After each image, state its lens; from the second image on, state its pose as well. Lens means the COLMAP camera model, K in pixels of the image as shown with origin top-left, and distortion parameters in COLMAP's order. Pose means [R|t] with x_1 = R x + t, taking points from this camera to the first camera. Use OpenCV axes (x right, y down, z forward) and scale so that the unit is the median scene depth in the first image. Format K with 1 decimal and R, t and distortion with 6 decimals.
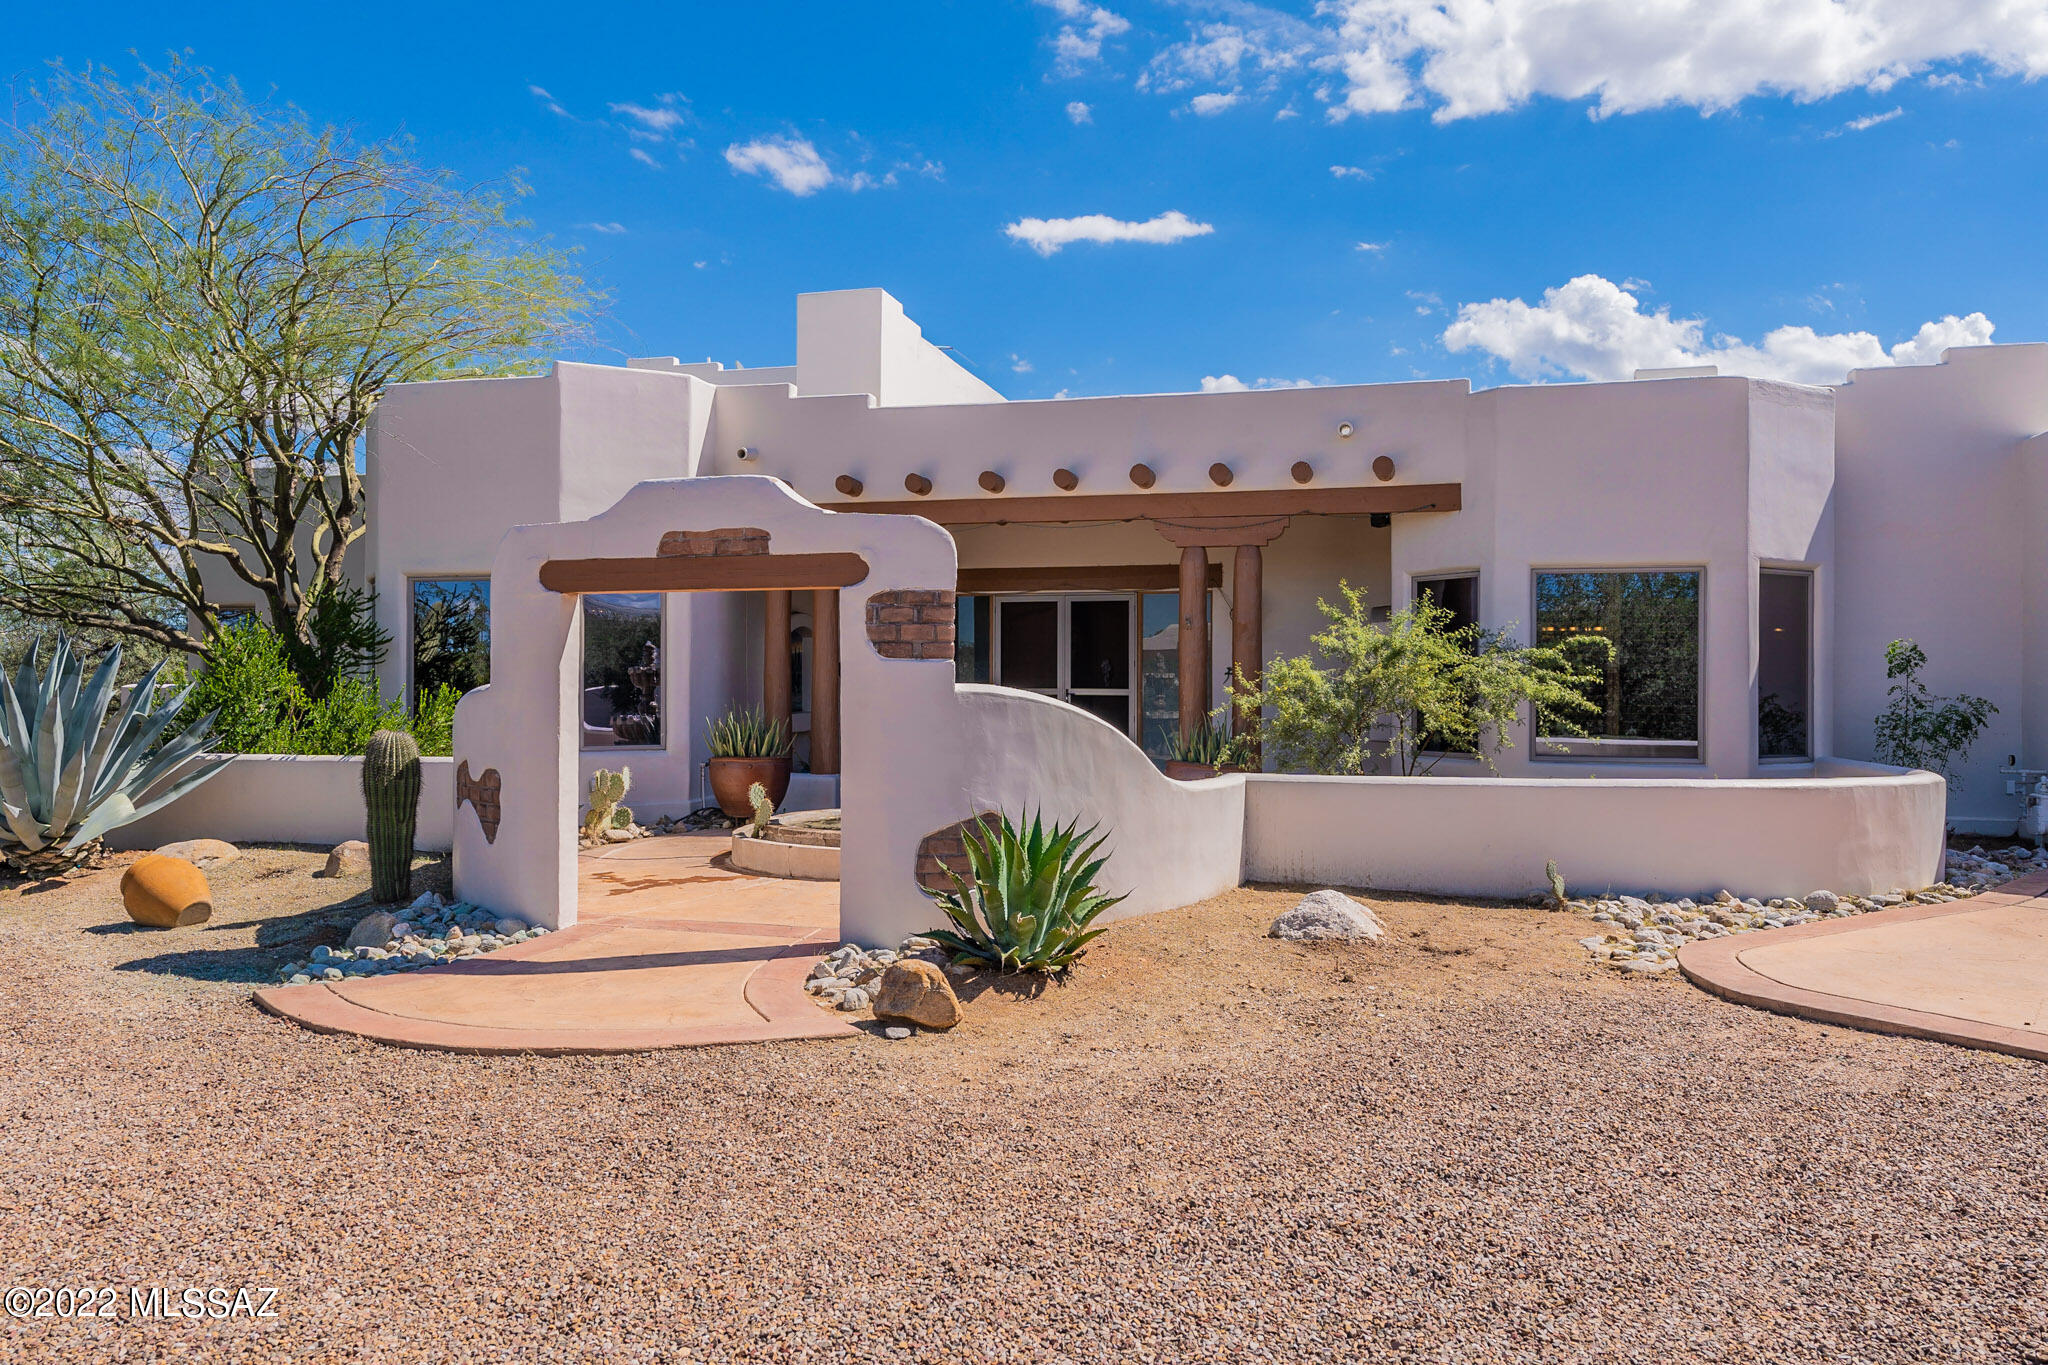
lens RADIAL K [[1470.8, 0, 1024.0], [0, 1470.8, 682.5], [0, 0, 1]] dist [0.005230, 0.000553]
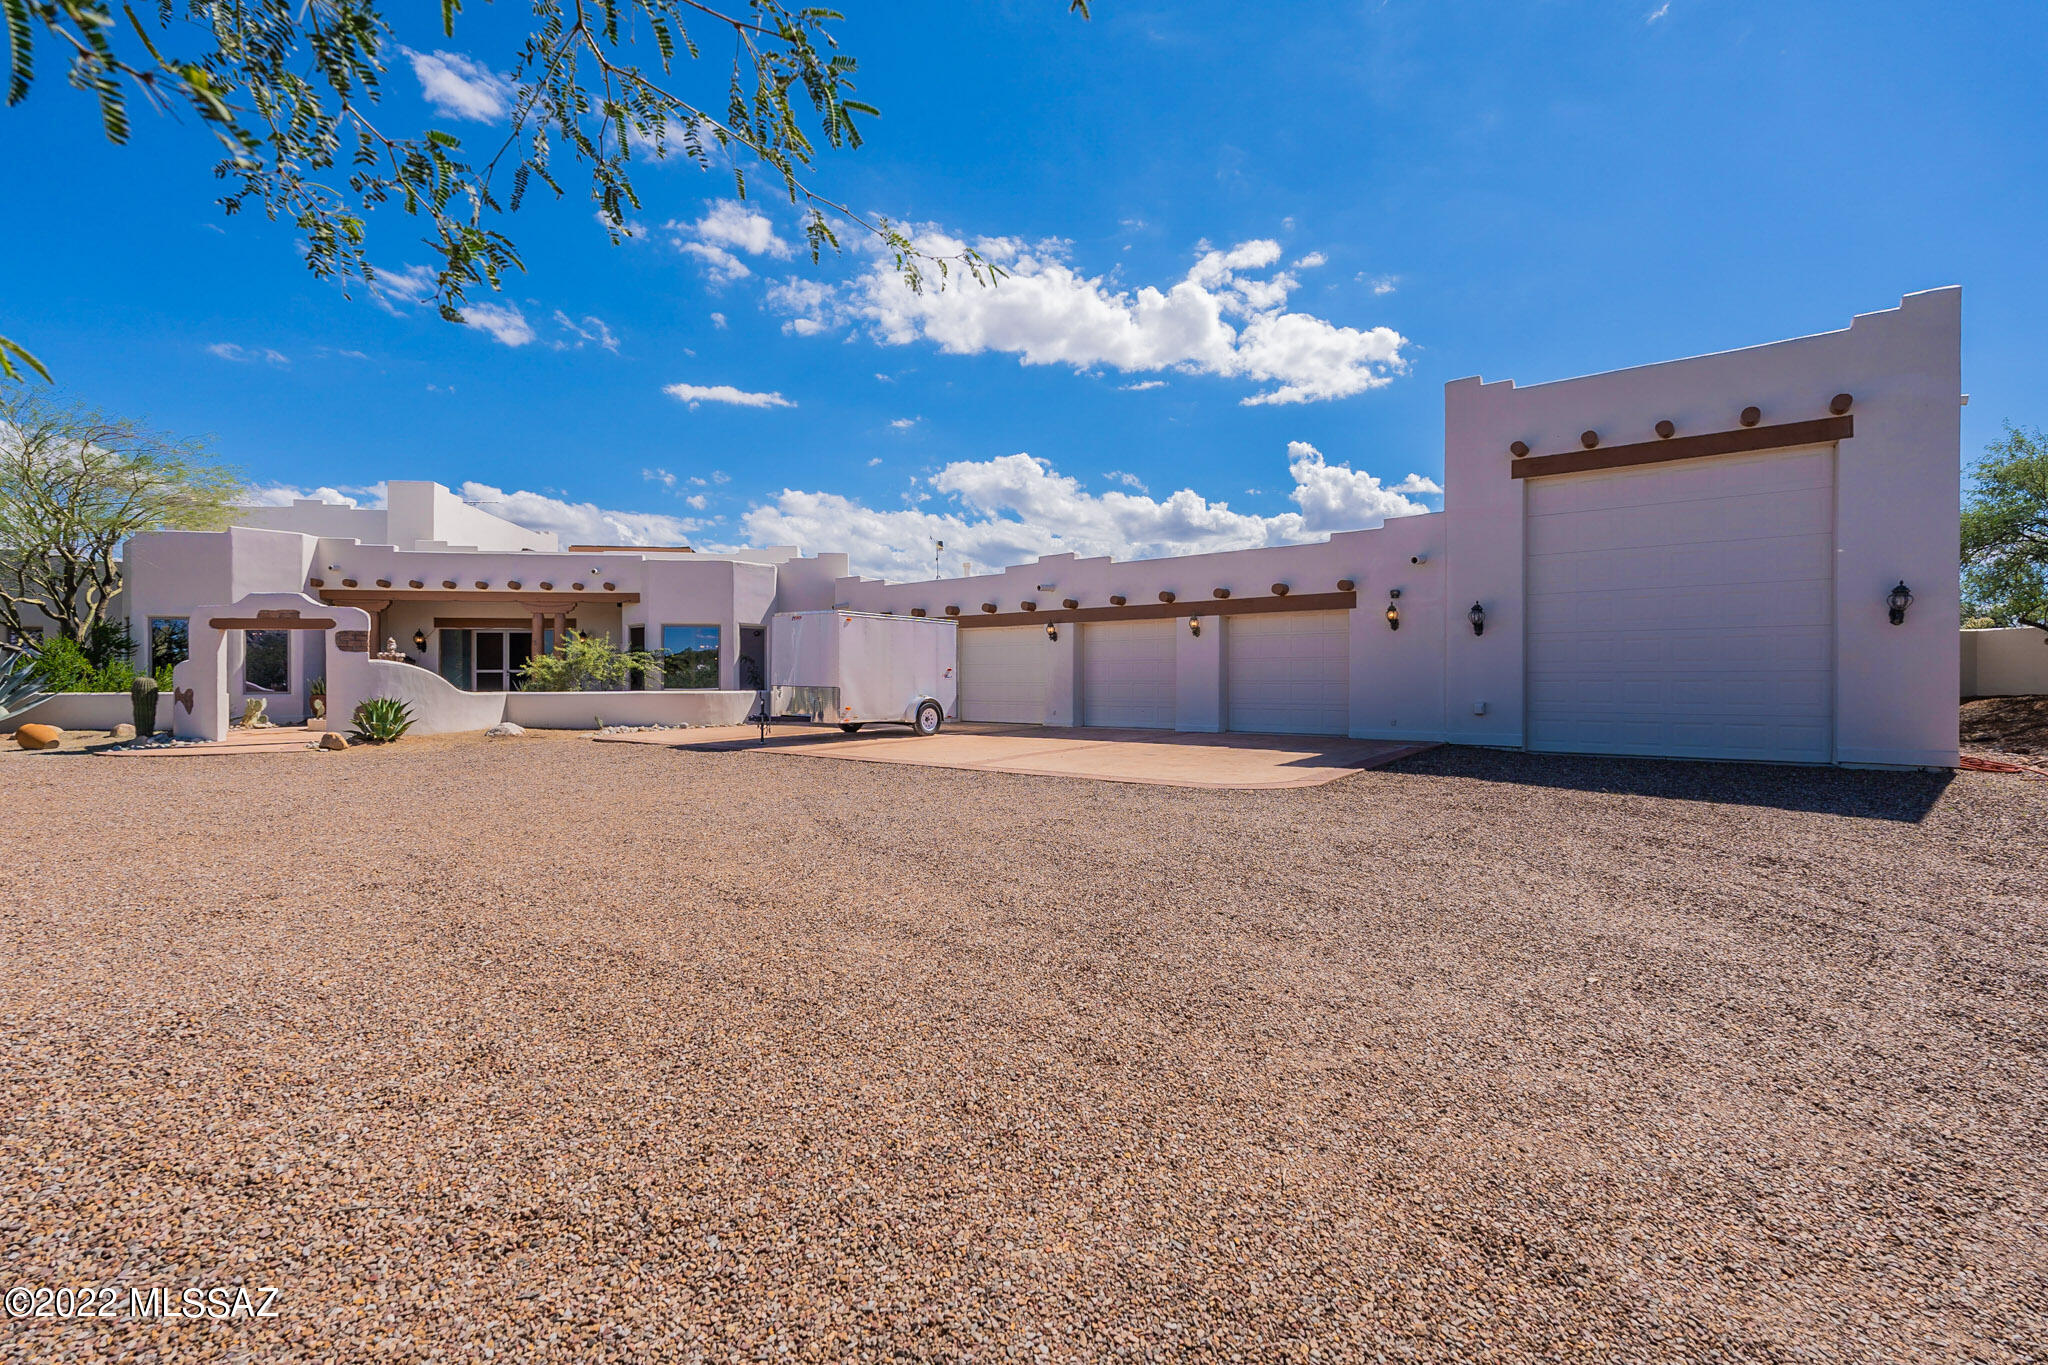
lens RADIAL K [[892.9, 0, 1020.5], [0, 892.9, 682.7], [0, 0, 1]] dist [-0.001875, -0.000415]
pose [[0.926503, -0.004019, 0.376266, 0.323747], [0.003051, 0.999990, 0.003168, 0.029618], [-0.376275, -0.001787, 0.926506, -0.814693]]
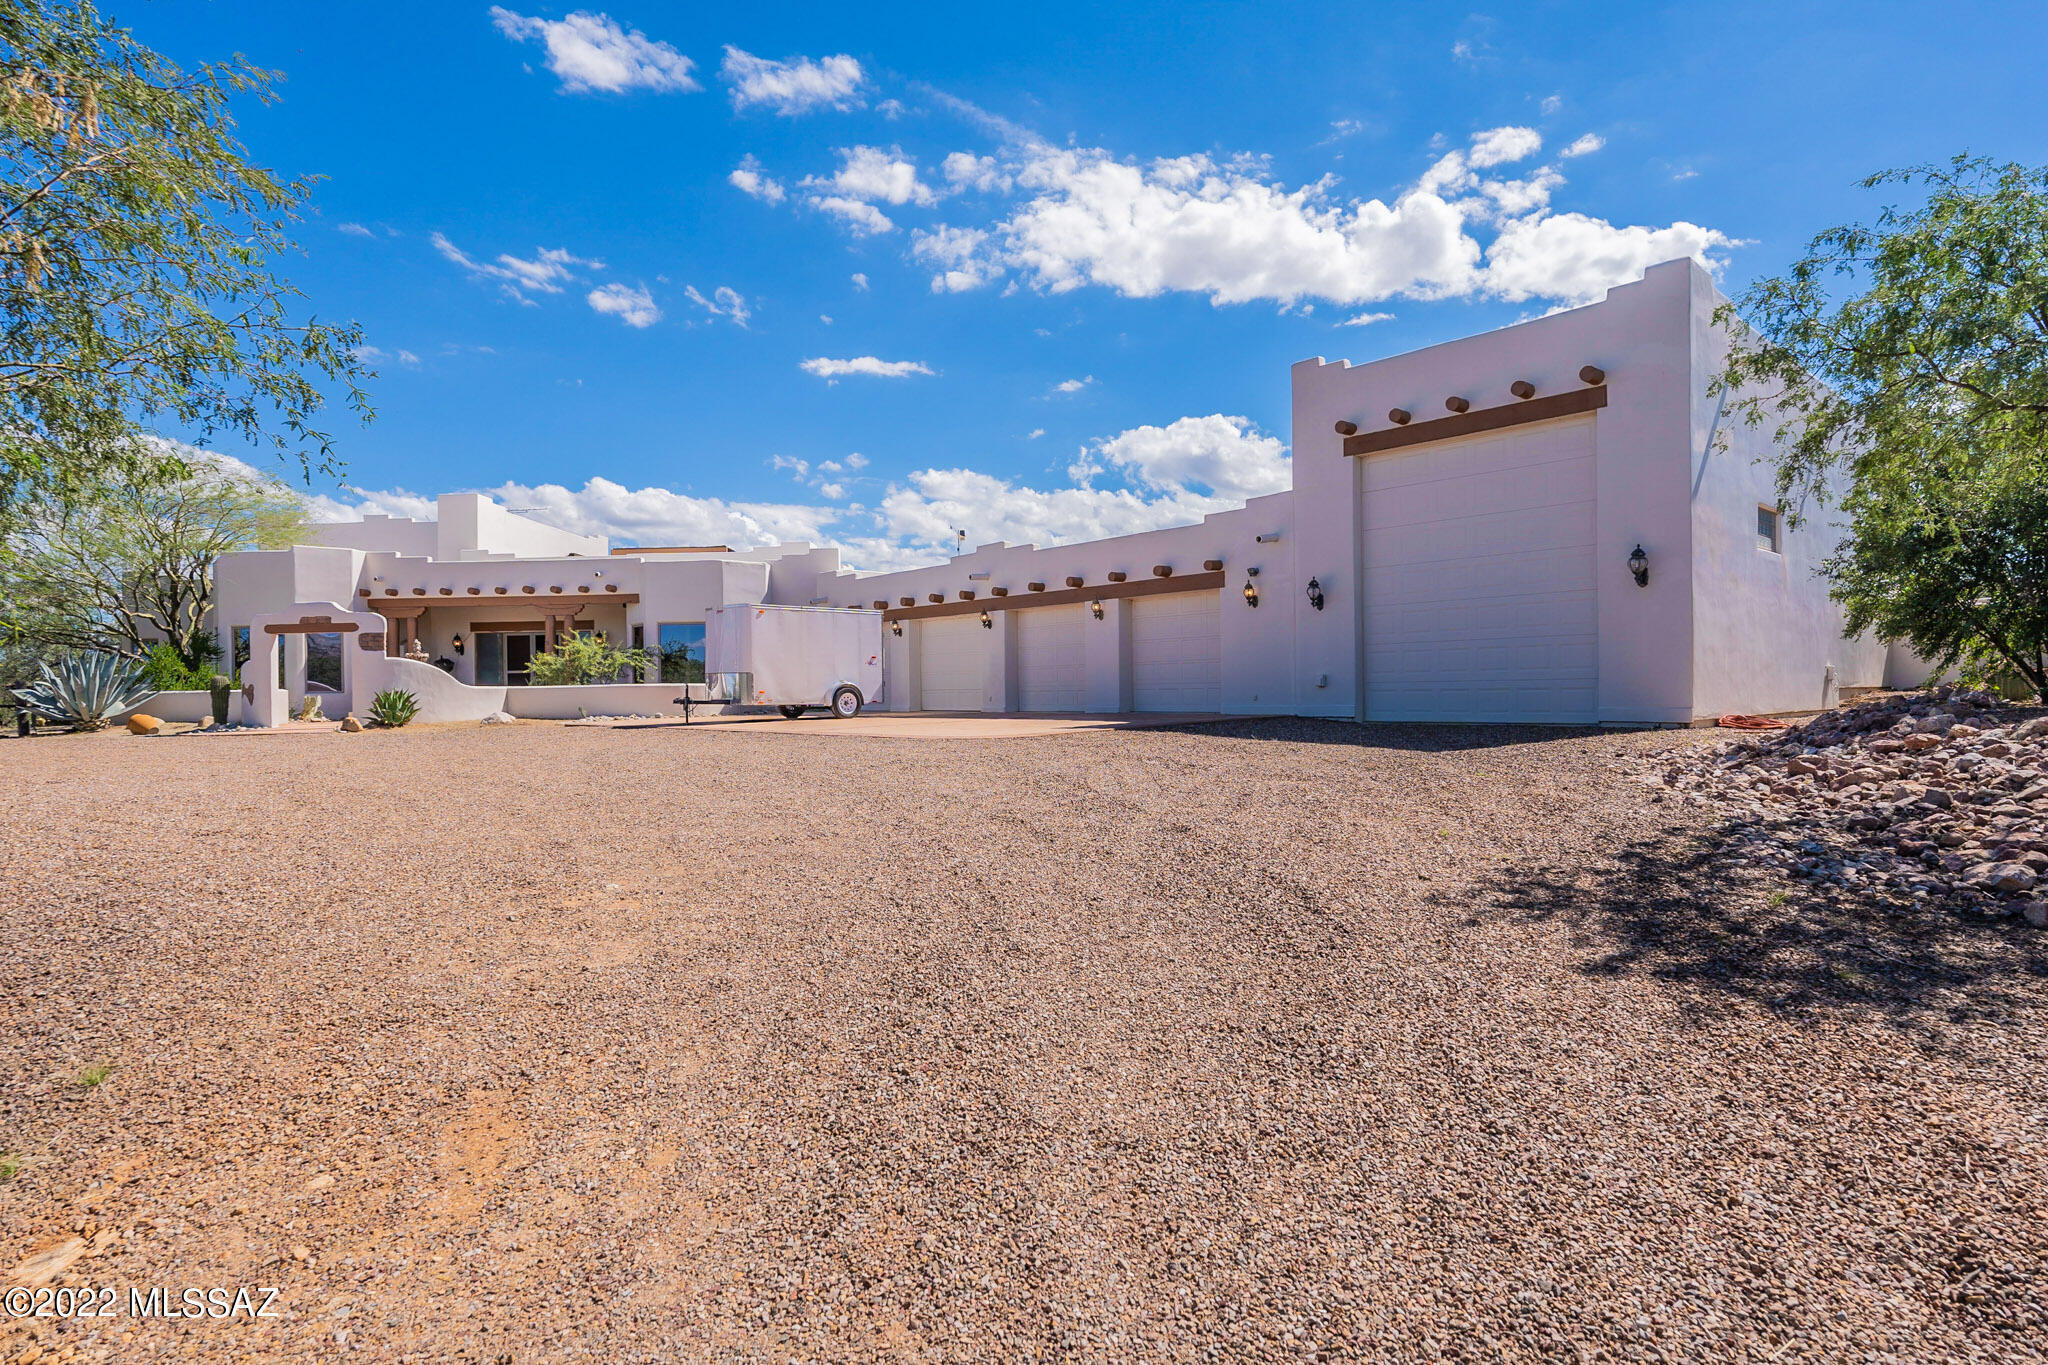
lens RADIAL K [[1075.3, 0, 1012.4], [0, 1075.3, 693.3], [0, 0, 1]] dist [0.001359, -0.000007]
pose [[0.978211, -0.016727, 0.206938, 0.567800], [0.016685, 0.999859, 0.001949, 0.068144], [-0.206942, 0.001546, 0.978352, -1.213383]]
